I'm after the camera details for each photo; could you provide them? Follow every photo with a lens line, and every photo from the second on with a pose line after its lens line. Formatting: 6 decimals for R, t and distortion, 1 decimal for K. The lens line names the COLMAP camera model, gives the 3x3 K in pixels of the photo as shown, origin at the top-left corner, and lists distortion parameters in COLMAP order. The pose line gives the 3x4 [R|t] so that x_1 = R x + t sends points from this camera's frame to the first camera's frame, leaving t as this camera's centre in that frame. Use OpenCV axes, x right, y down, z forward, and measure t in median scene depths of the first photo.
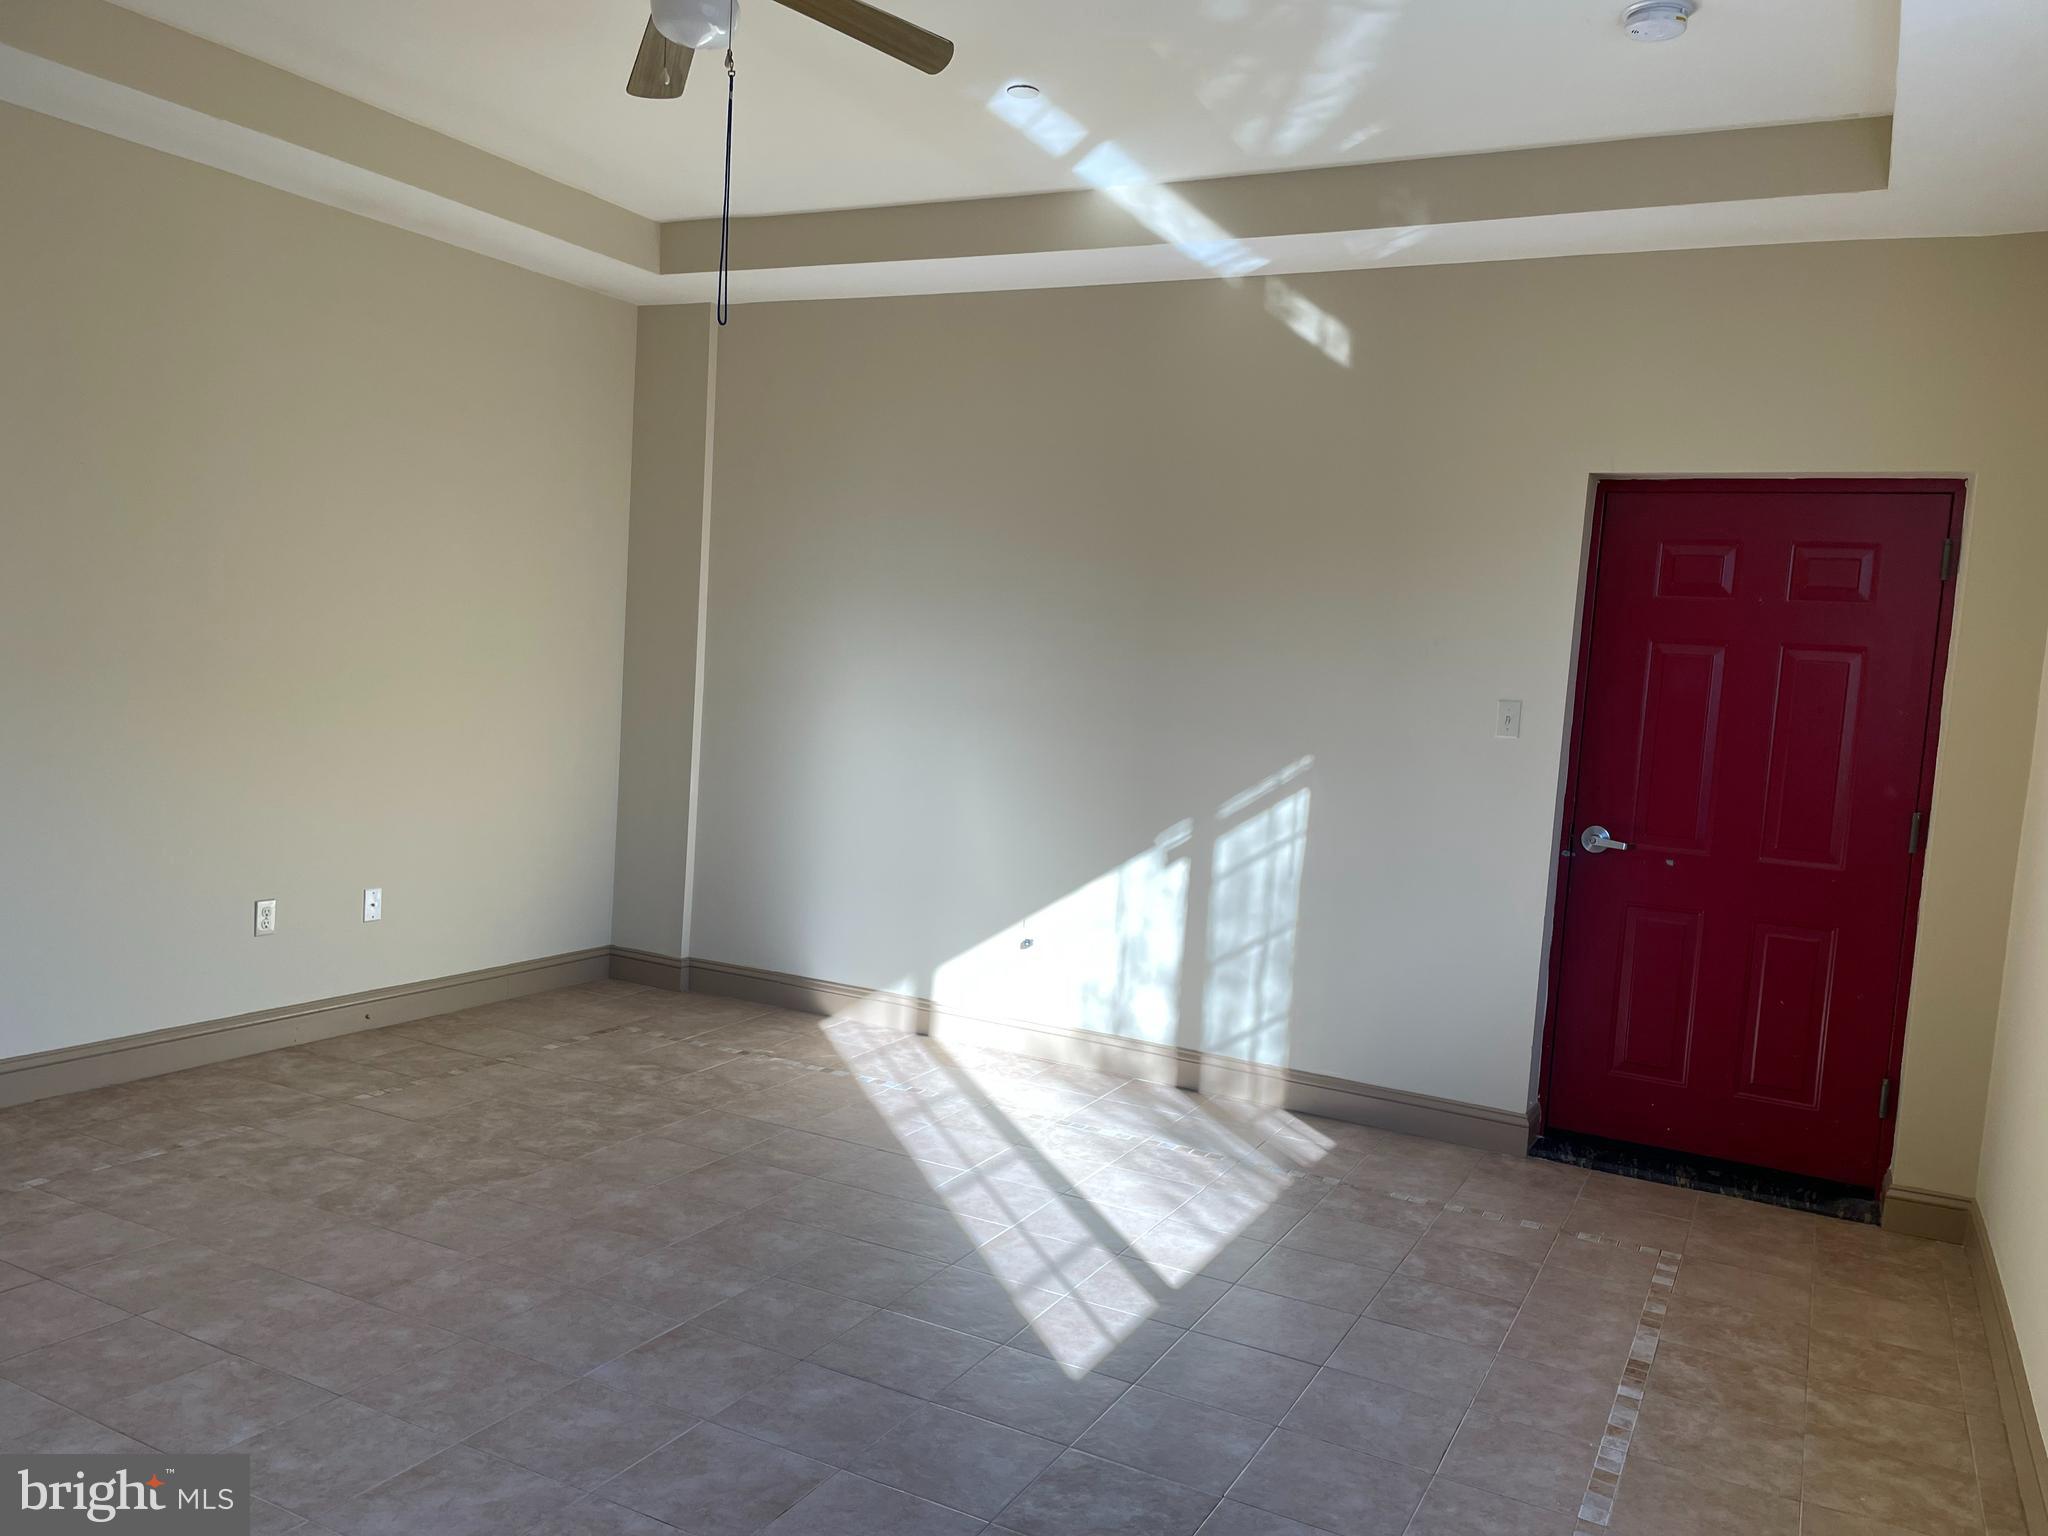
lens RADIAL K [[1545.9, 0, 1032.5], [0, 1545.9, 771.0], [0, 0, 1]] dist [0.076808, -0.090695]
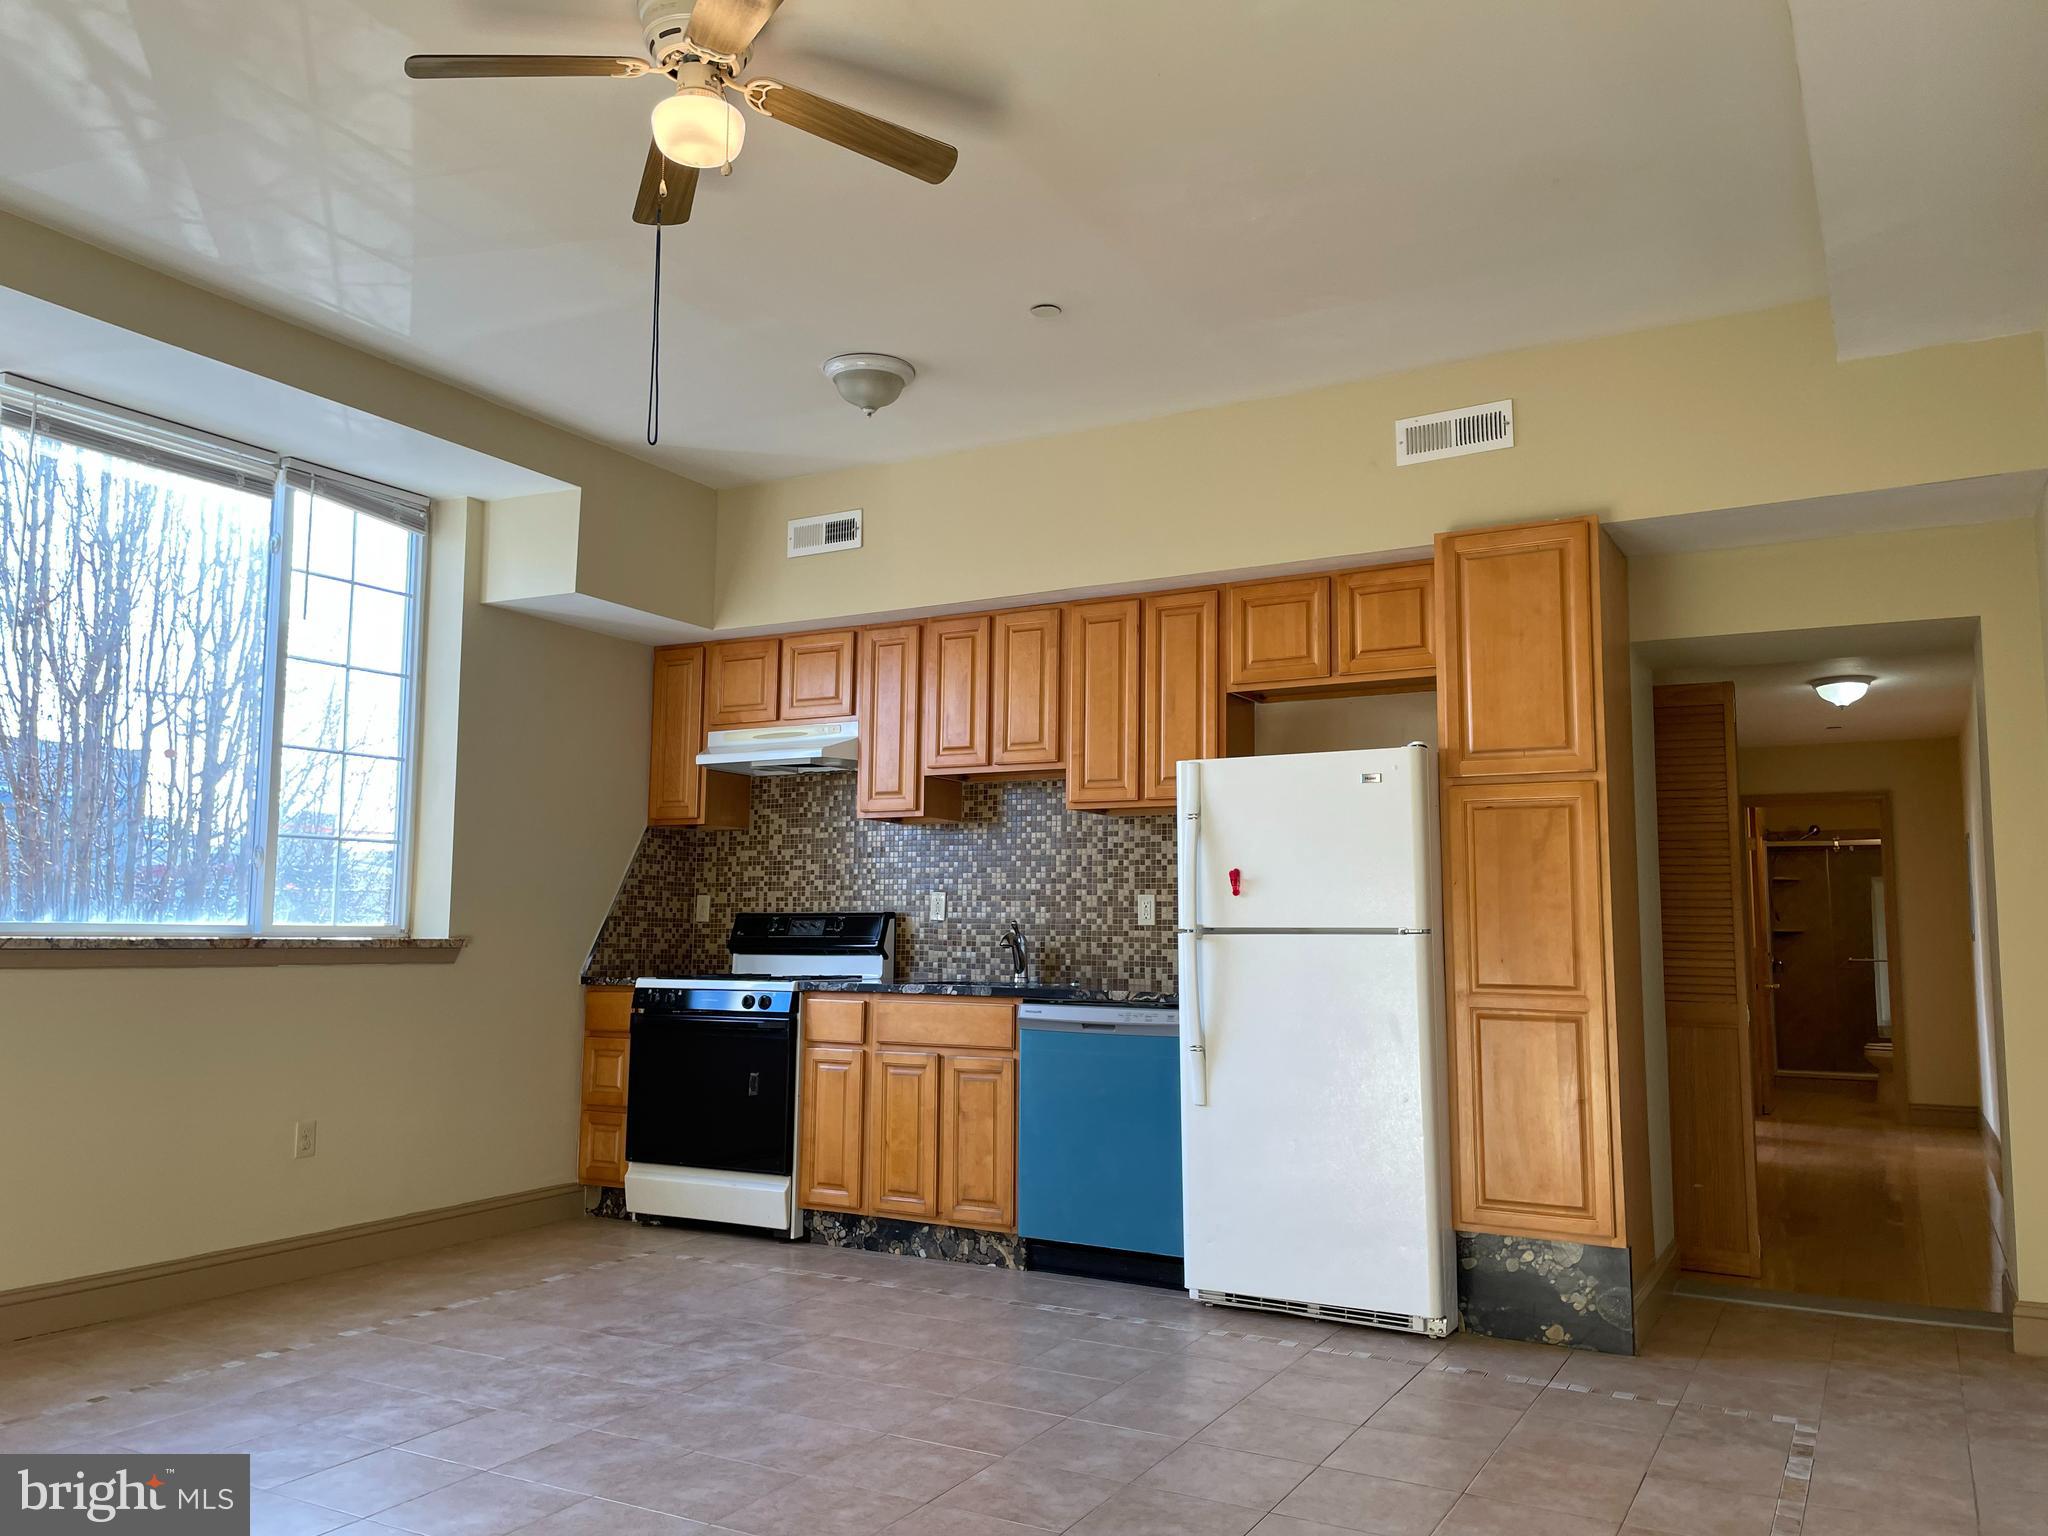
lens RADIAL K [[1545.9, 0, 1027.3], [0, 1545.9, 763.5], [0, 0, 1]] dist [0.076808, -0.090695]
pose [[-0.996867, -0.069751, 0.037307, -0.344142], [-0.070951, 0.996970, -0.031877, -0.053318], [-0.034971, -0.034424, -0.998795, 1.395908]]
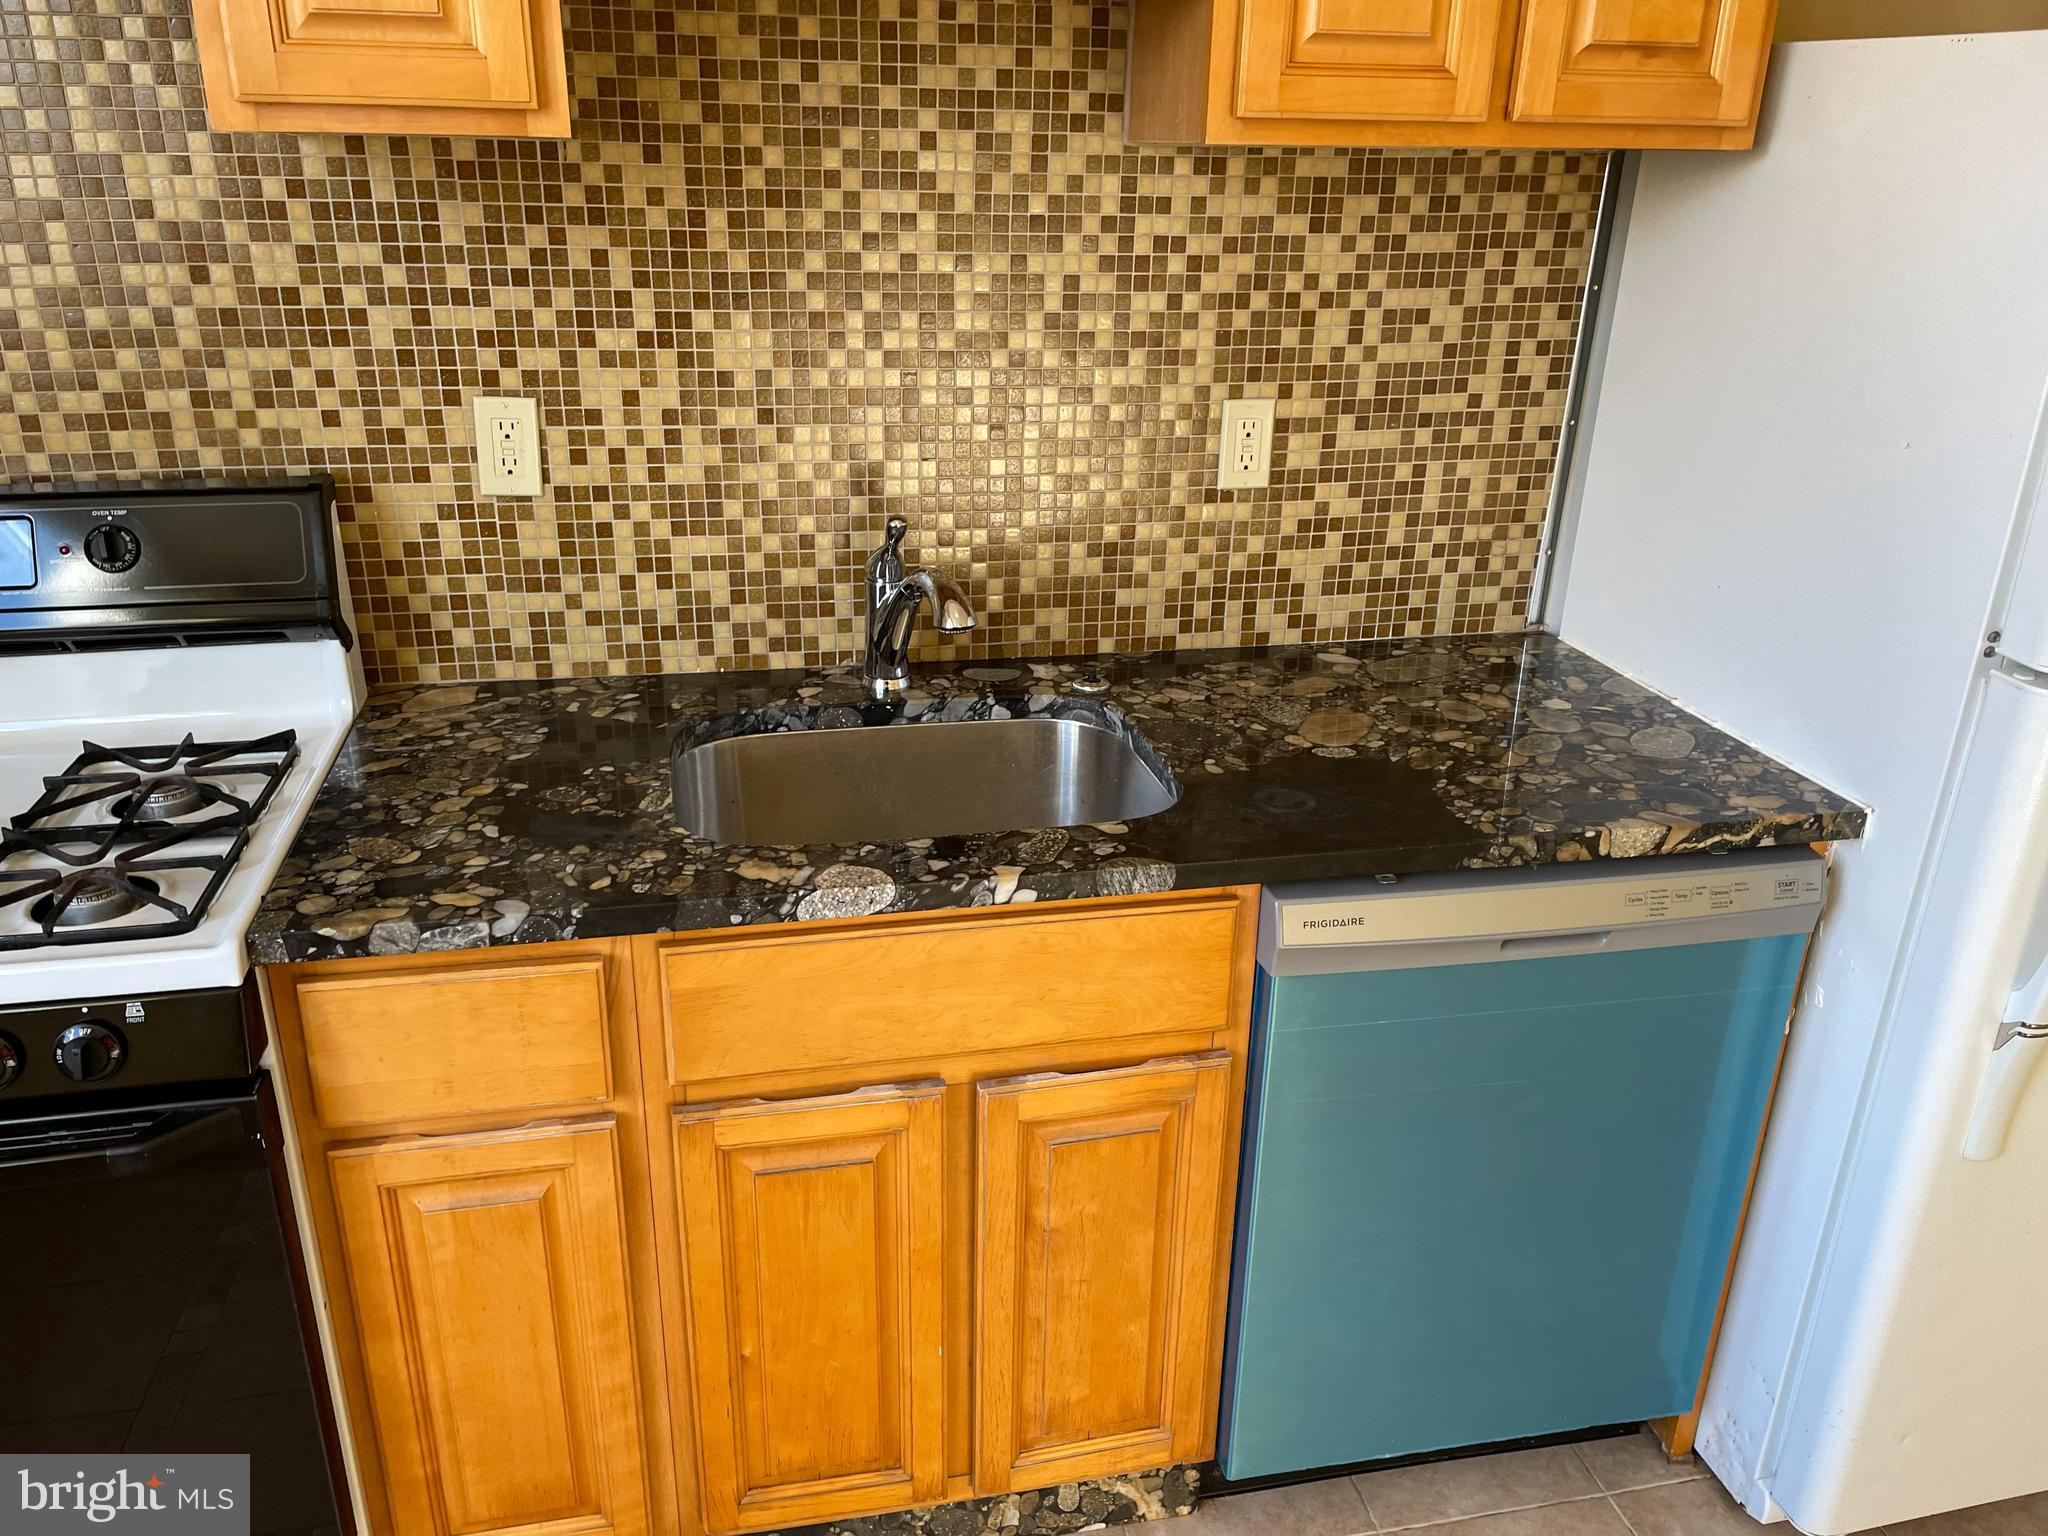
lens RADIAL K [[1545.9, 0, 1019.6], [0, 1545.9, 787.4], [0, 0, 1]] dist [0.076808, -0.090695]
pose [[-0.767193, 0.174210, -0.617305, -0.050424], [-0.115646, 0.909069, 0.400274, -0.062838], [0.630905, 0.378477, -0.677285, 0.386798]]
